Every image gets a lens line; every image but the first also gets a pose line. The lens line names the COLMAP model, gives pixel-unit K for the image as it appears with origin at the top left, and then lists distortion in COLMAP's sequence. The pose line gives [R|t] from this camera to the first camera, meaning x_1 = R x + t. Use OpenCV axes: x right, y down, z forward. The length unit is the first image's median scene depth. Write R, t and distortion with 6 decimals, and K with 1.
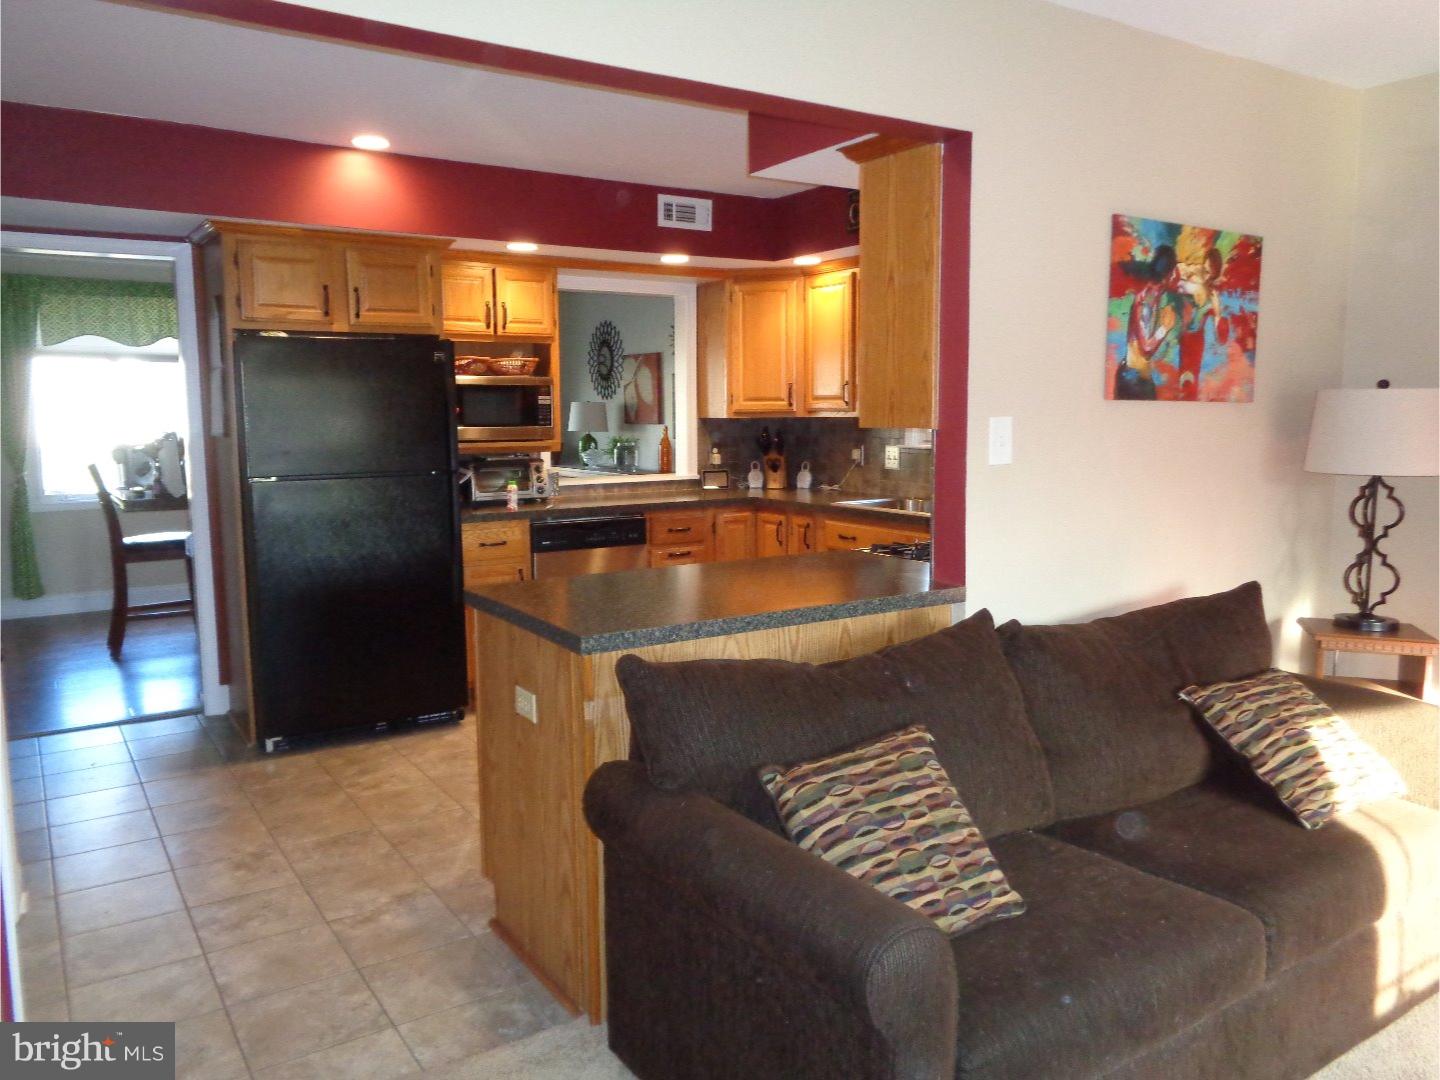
lens RADIAL K [[1078.4, 0, 720.9], [0, 1078.4, 539.6], [0, 0, 1]] dist [0.007977, -0.002722]
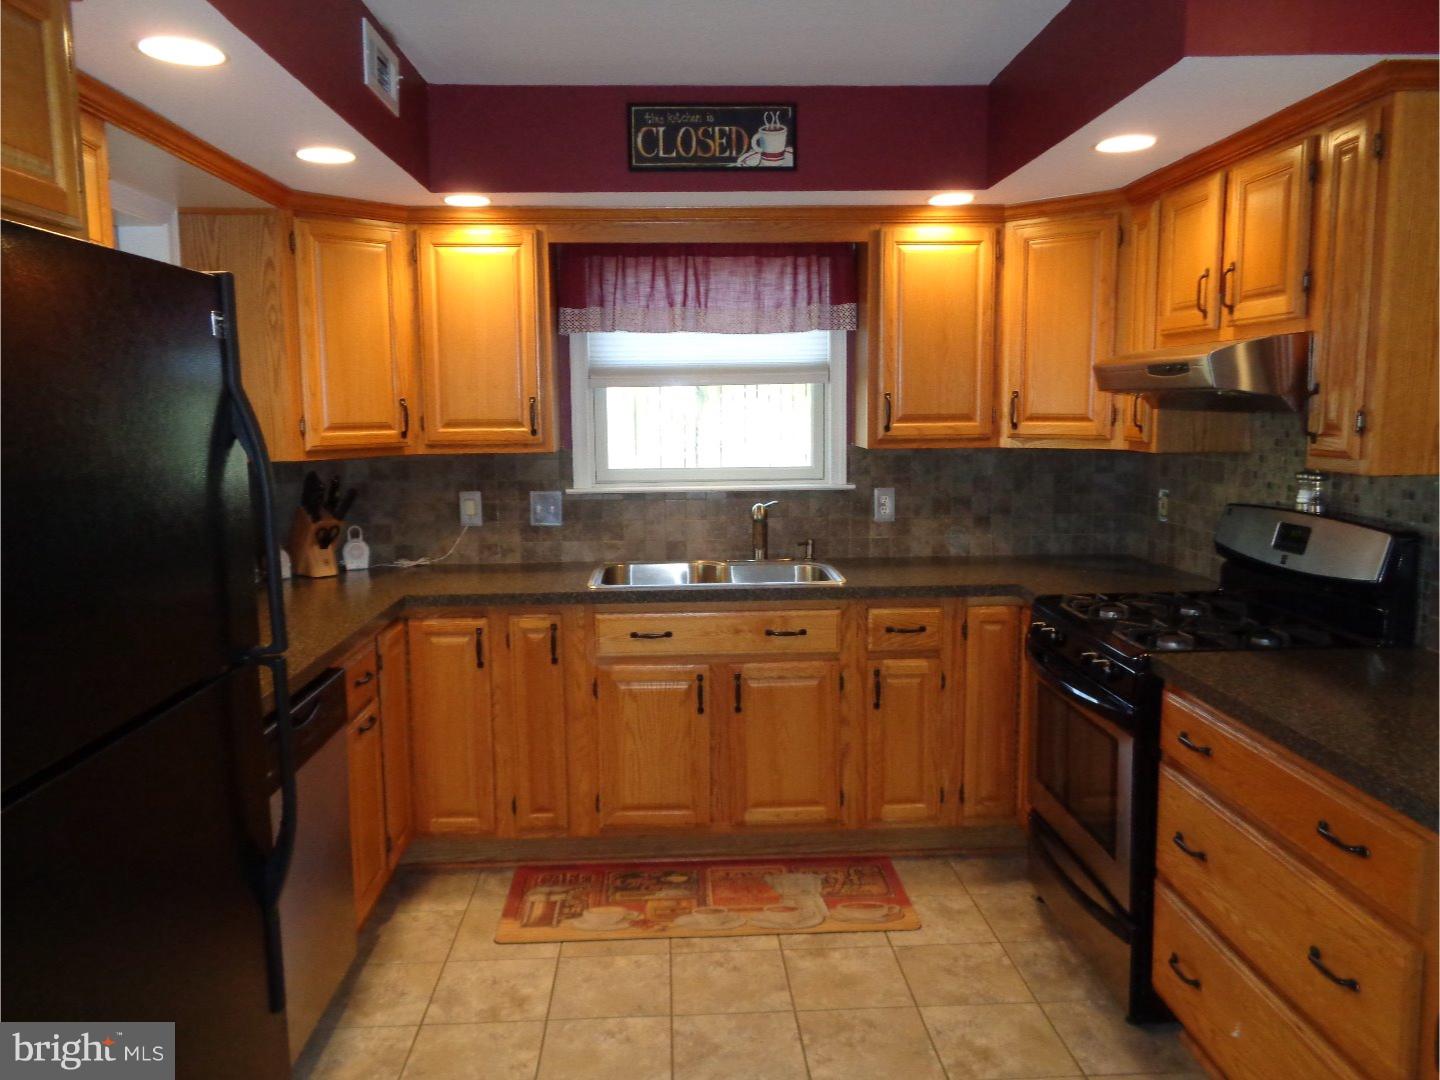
lens RADIAL K [[1078.4, 0, 720.1], [0, 1078.4, 539.8], [0, 0, 1]] dist [0.007977, -0.002722]
pose [[0.512553, -0.105068, 0.852203, -0.371216], [0.114808, 0.991960, 0.053248, -0.079931], [-0.850946, 0.070548, 0.520494, 0.546720]]
